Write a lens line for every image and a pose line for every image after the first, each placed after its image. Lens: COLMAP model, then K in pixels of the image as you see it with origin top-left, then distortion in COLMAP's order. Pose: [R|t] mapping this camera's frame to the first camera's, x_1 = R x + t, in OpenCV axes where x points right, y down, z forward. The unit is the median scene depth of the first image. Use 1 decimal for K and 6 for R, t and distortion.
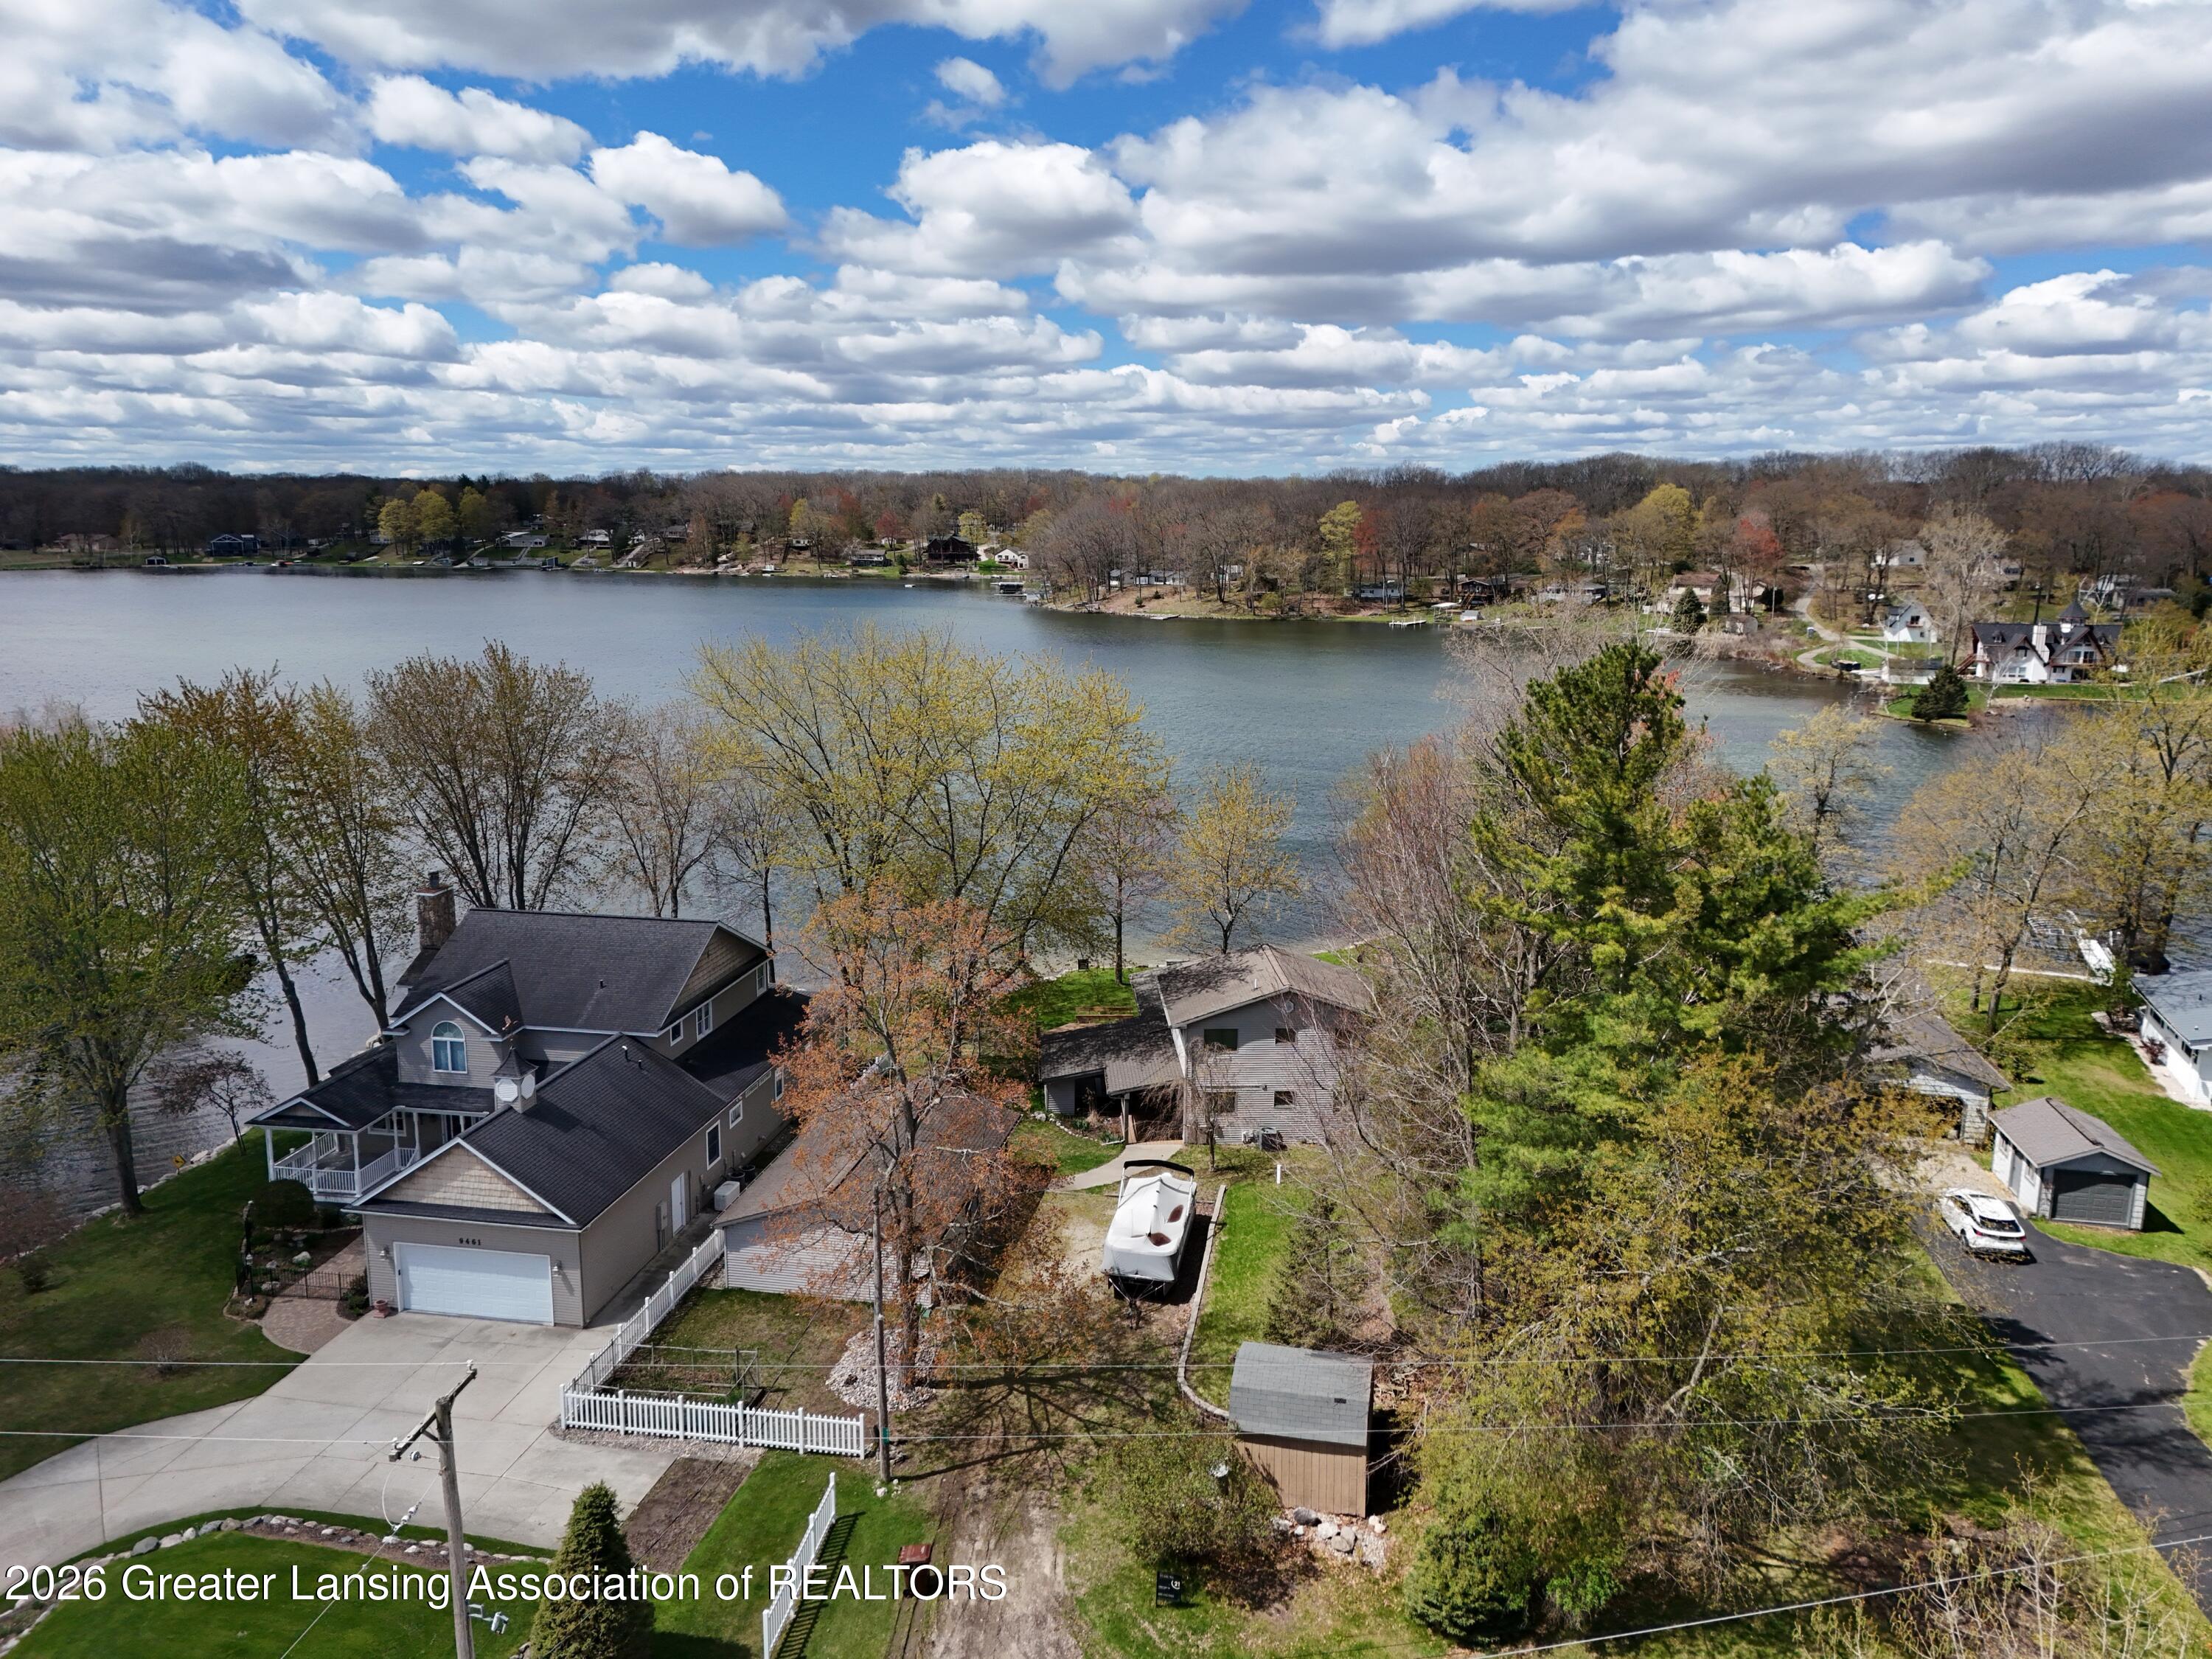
lens RADIAL K [[1601.0, 0, 1112.4], [0, 1601.0, 832.2], [0, 0, 1]] dist [0.068428, -0.051353]
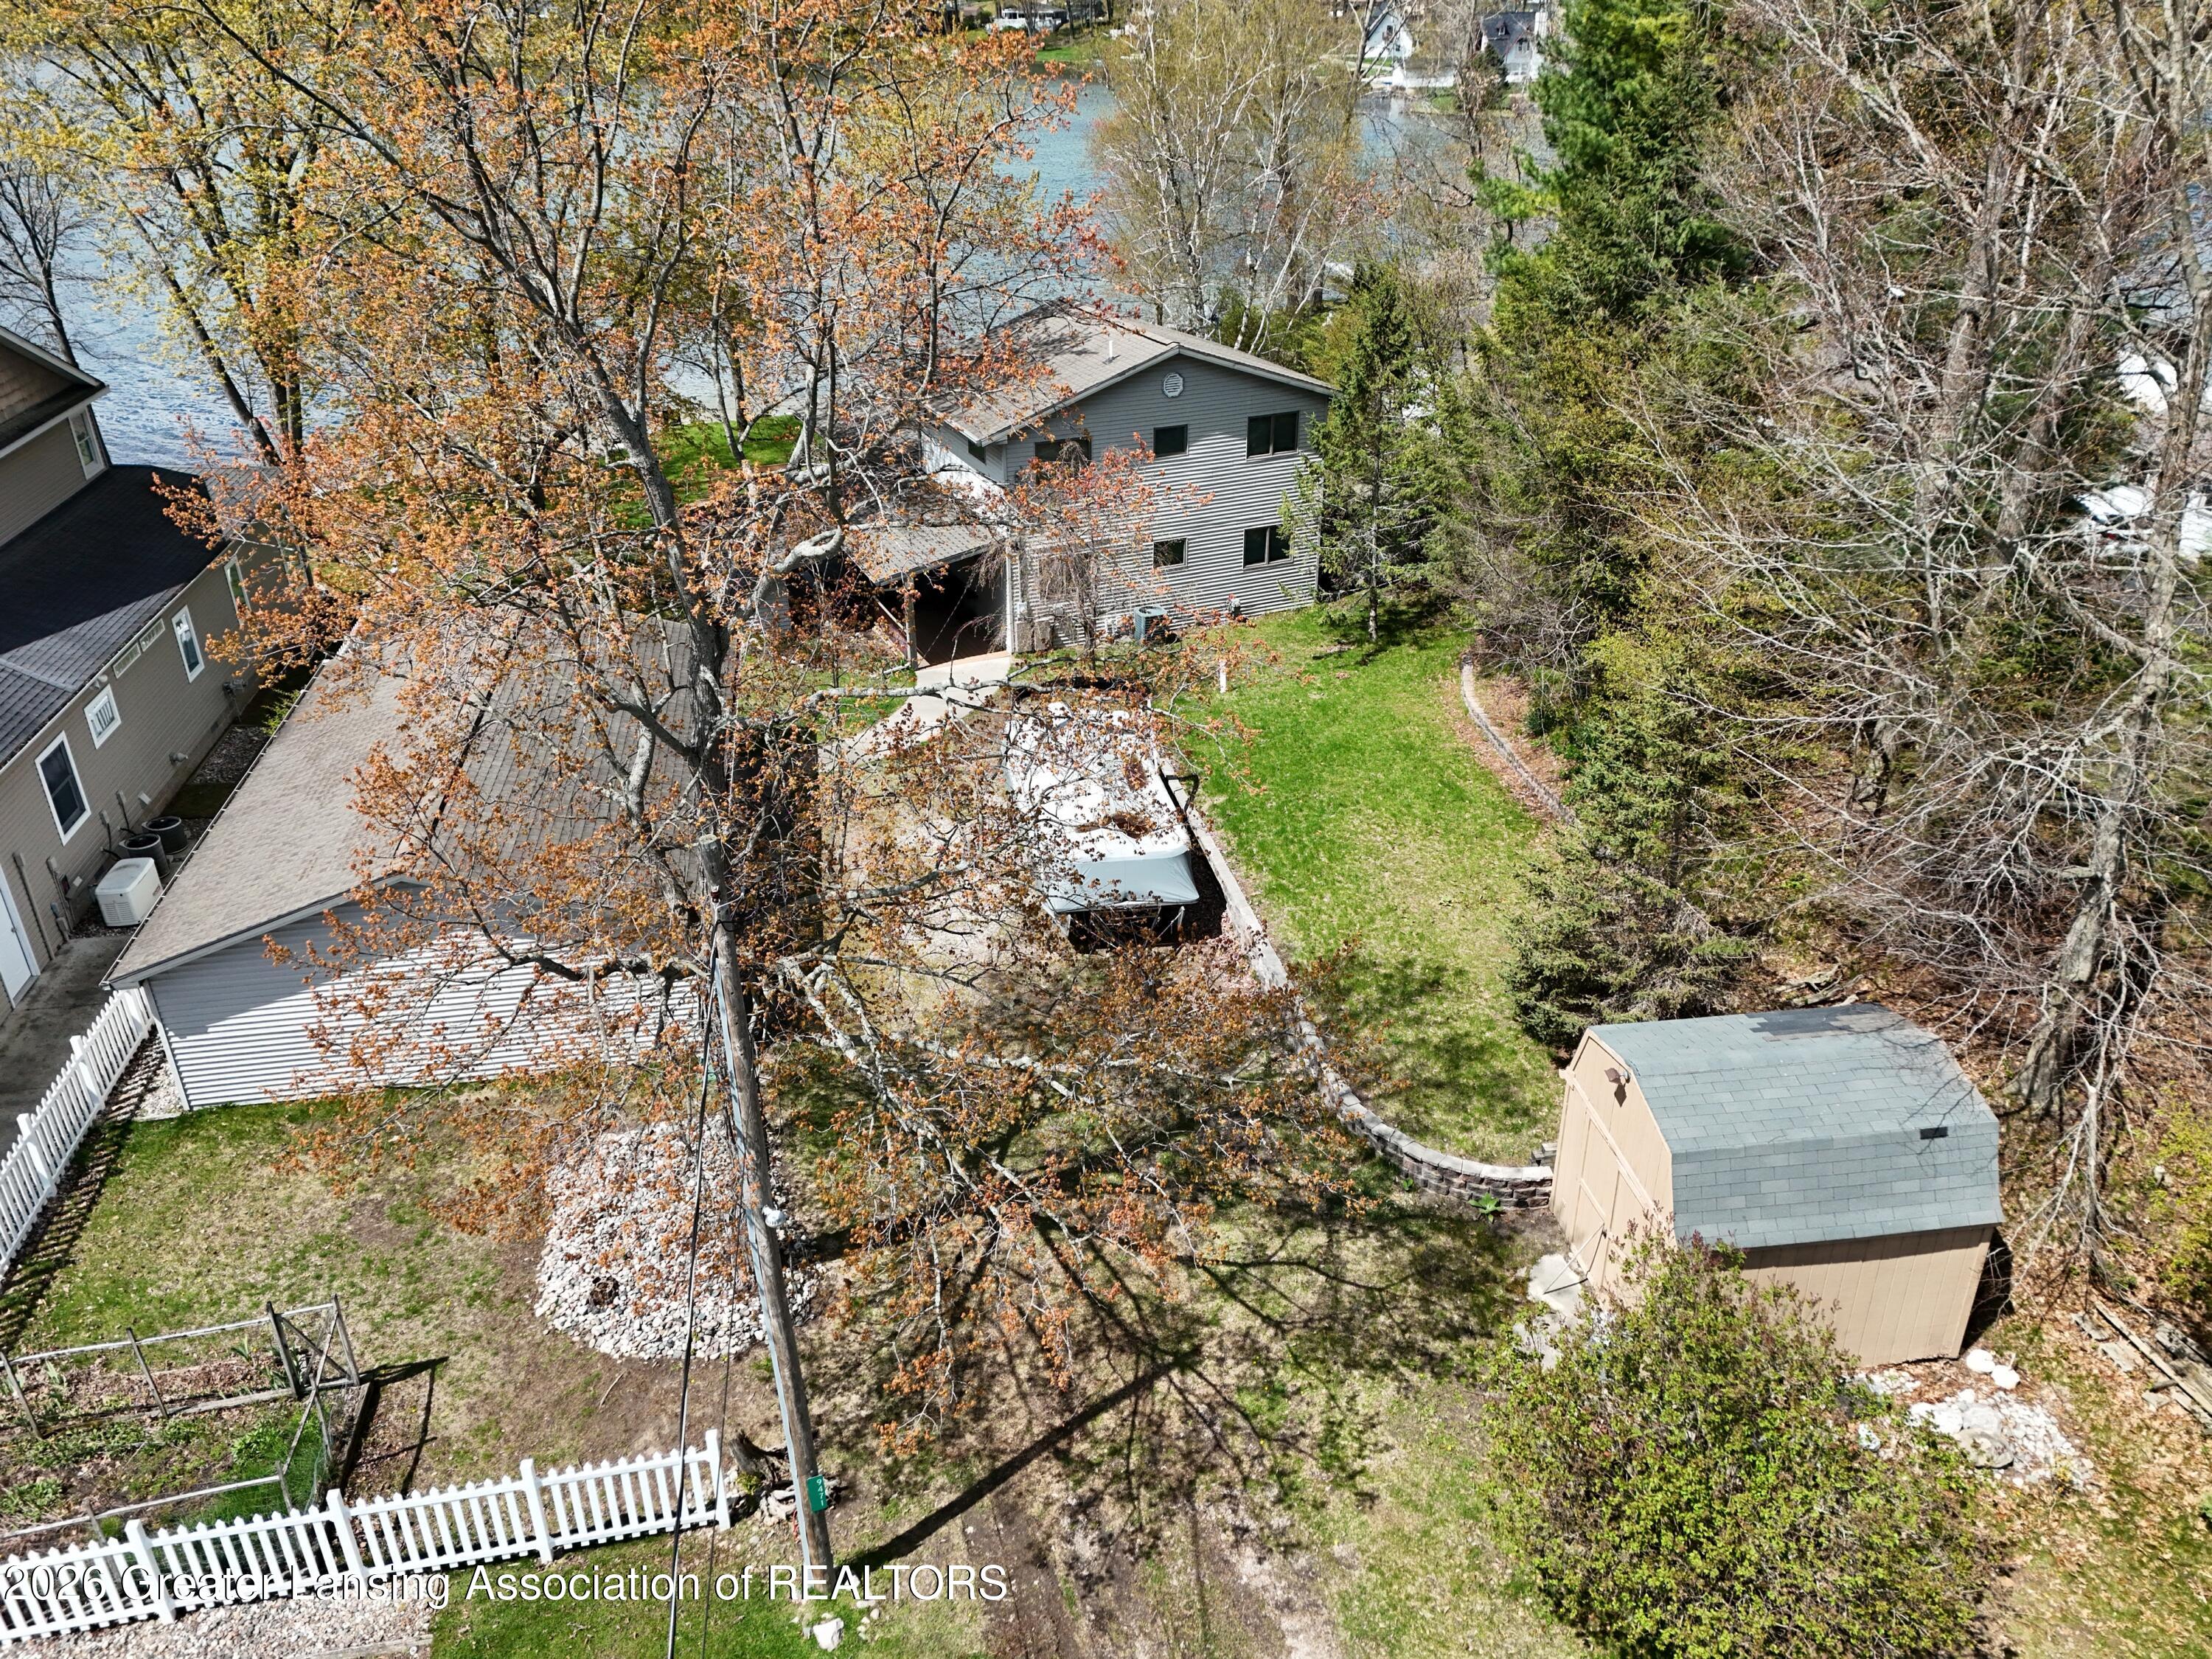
lens RADIAL K [[1601.0, 0, 1112.4], [0, 1601.0, 832.2], [0, 0, 1]] dist [0.068428, -0.051353]
pose [[0.936846, -0.175109, 0.302750, -0.016501], [0.081922, 0.951421, 0.296793, 0.013624], [-0.340013, -0.253247, 0.905680, 0.070575]]
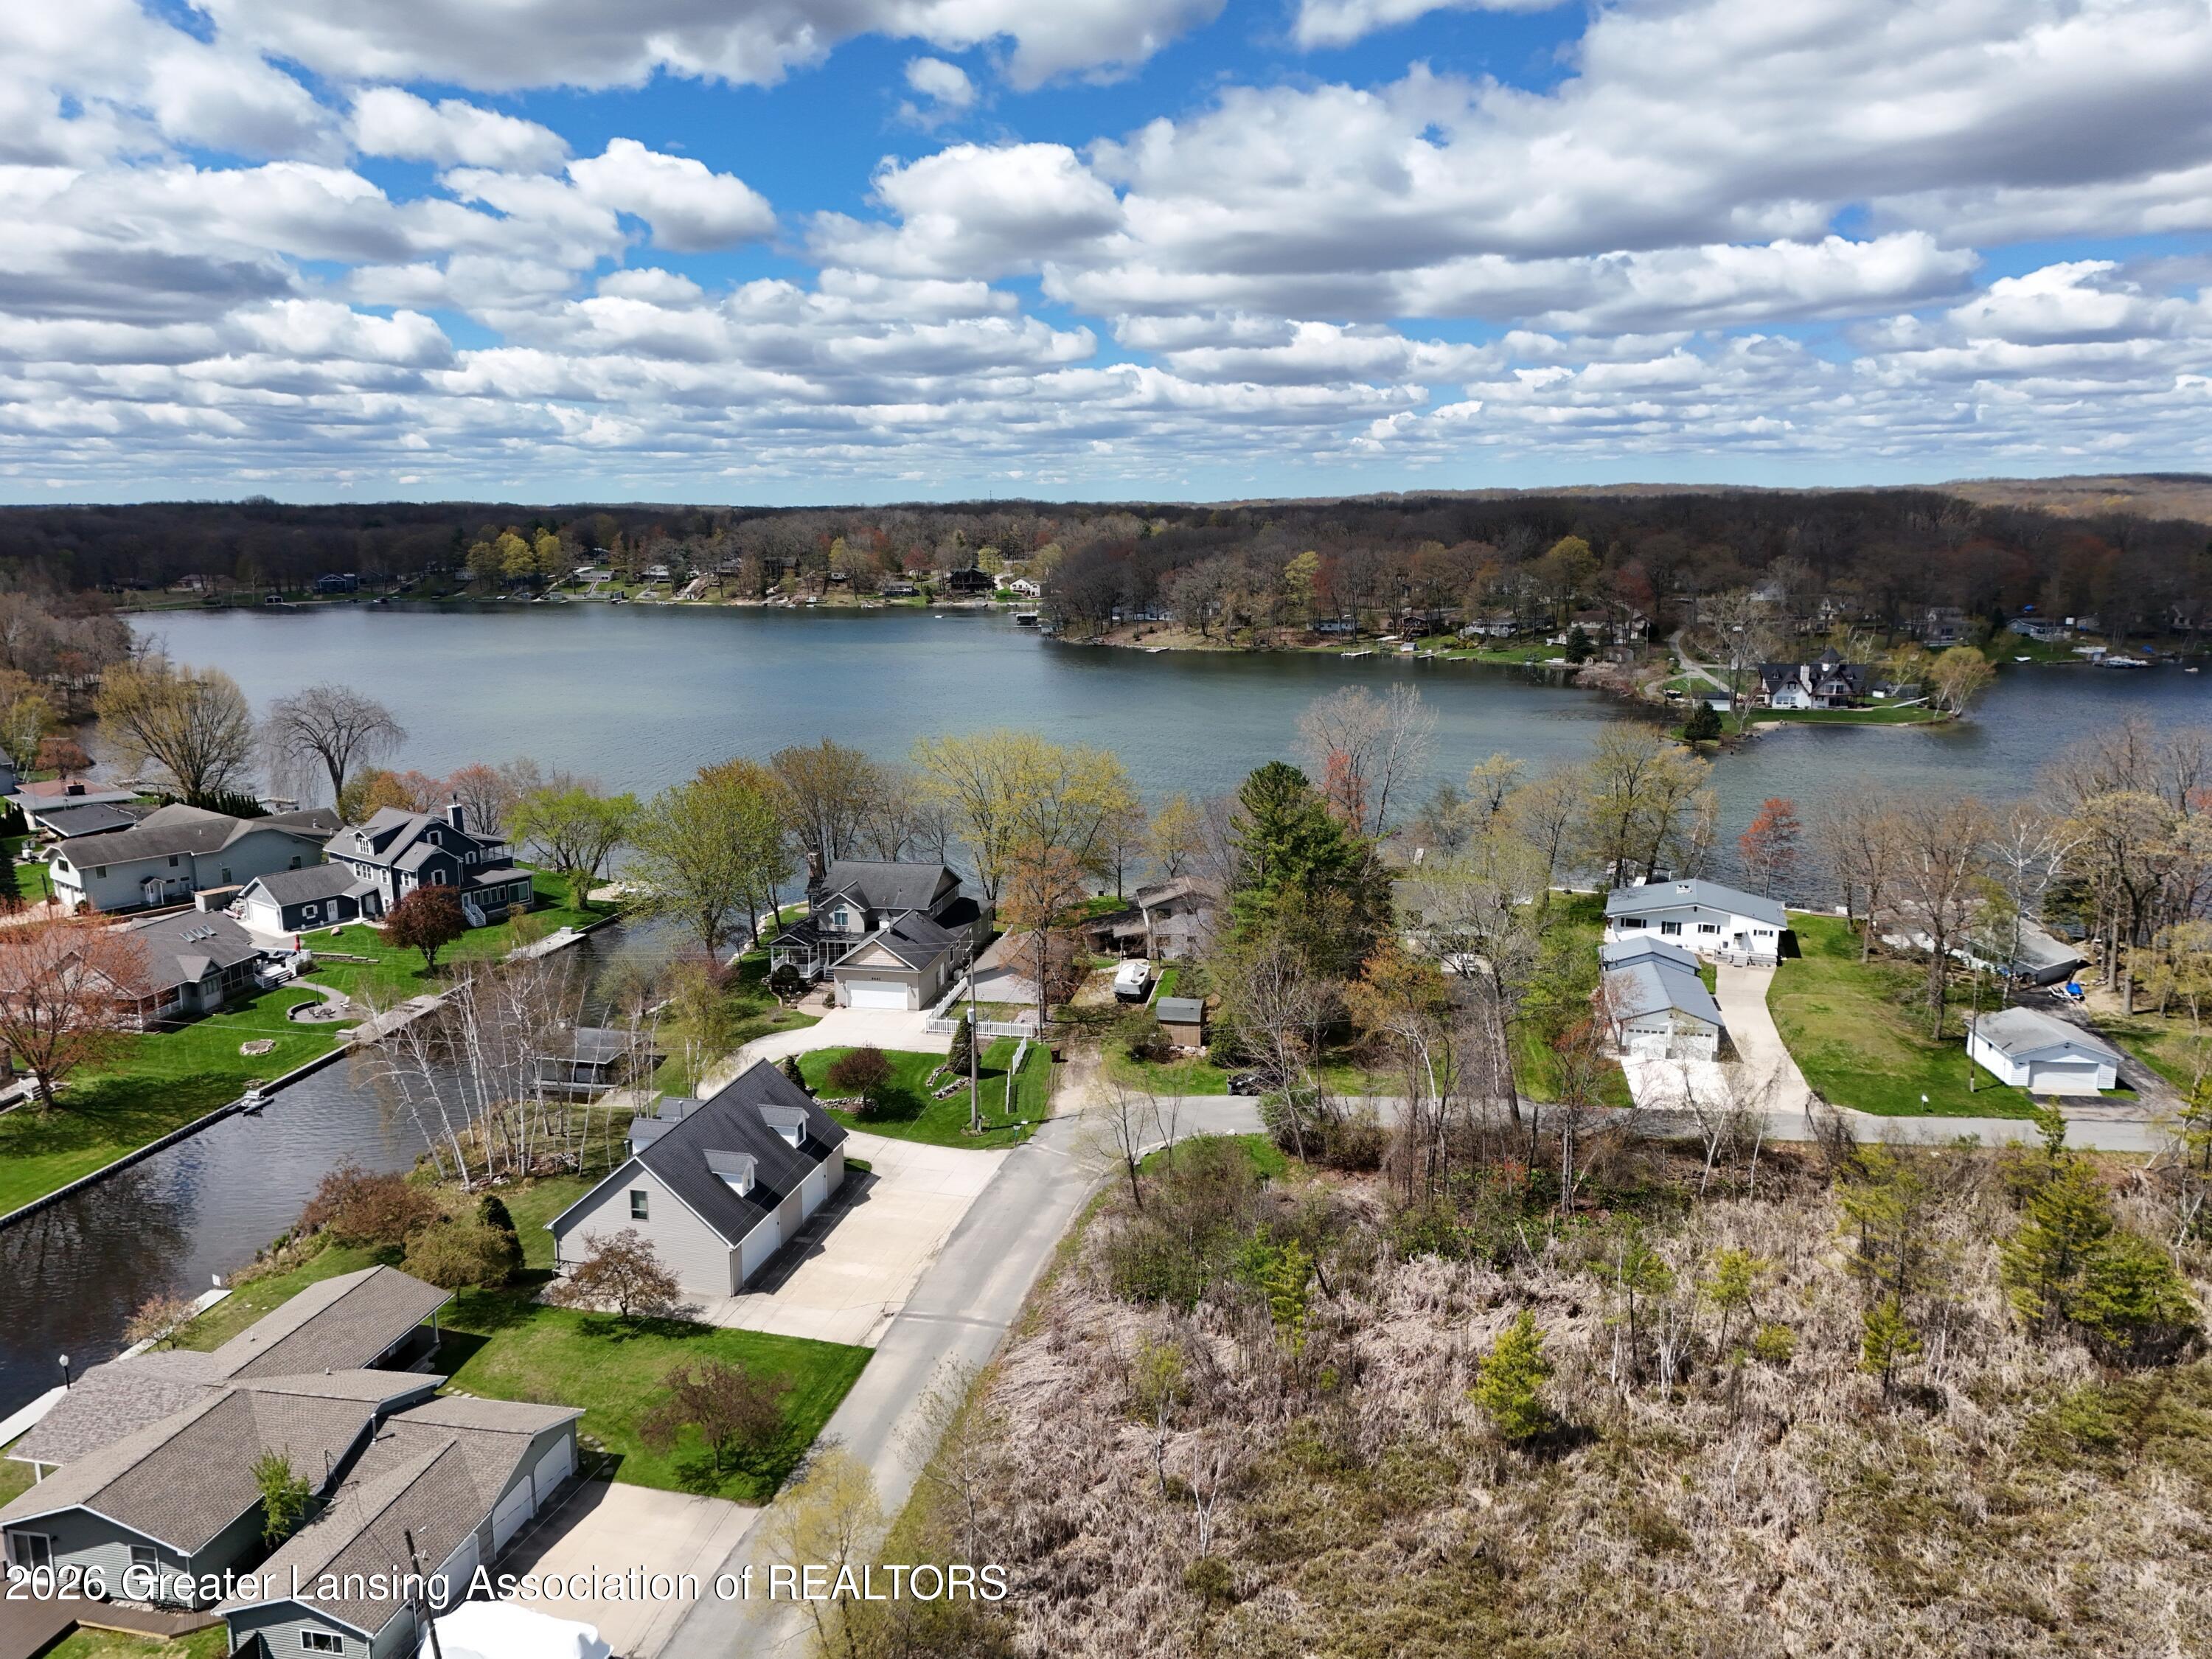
lens RADIAL K [[1601.0, 0, 1112.4], [0, 1601.0, 832.2], [0, 0, 1]] dist [0.068428, -0.051353]
pose [[0.999935, -0.011118, -0.002706, 0.000296], [0.011122, 0.999937, 0.001519, 0.001351], [0.002689, -0.001549, 0.999995, -0.198180]]
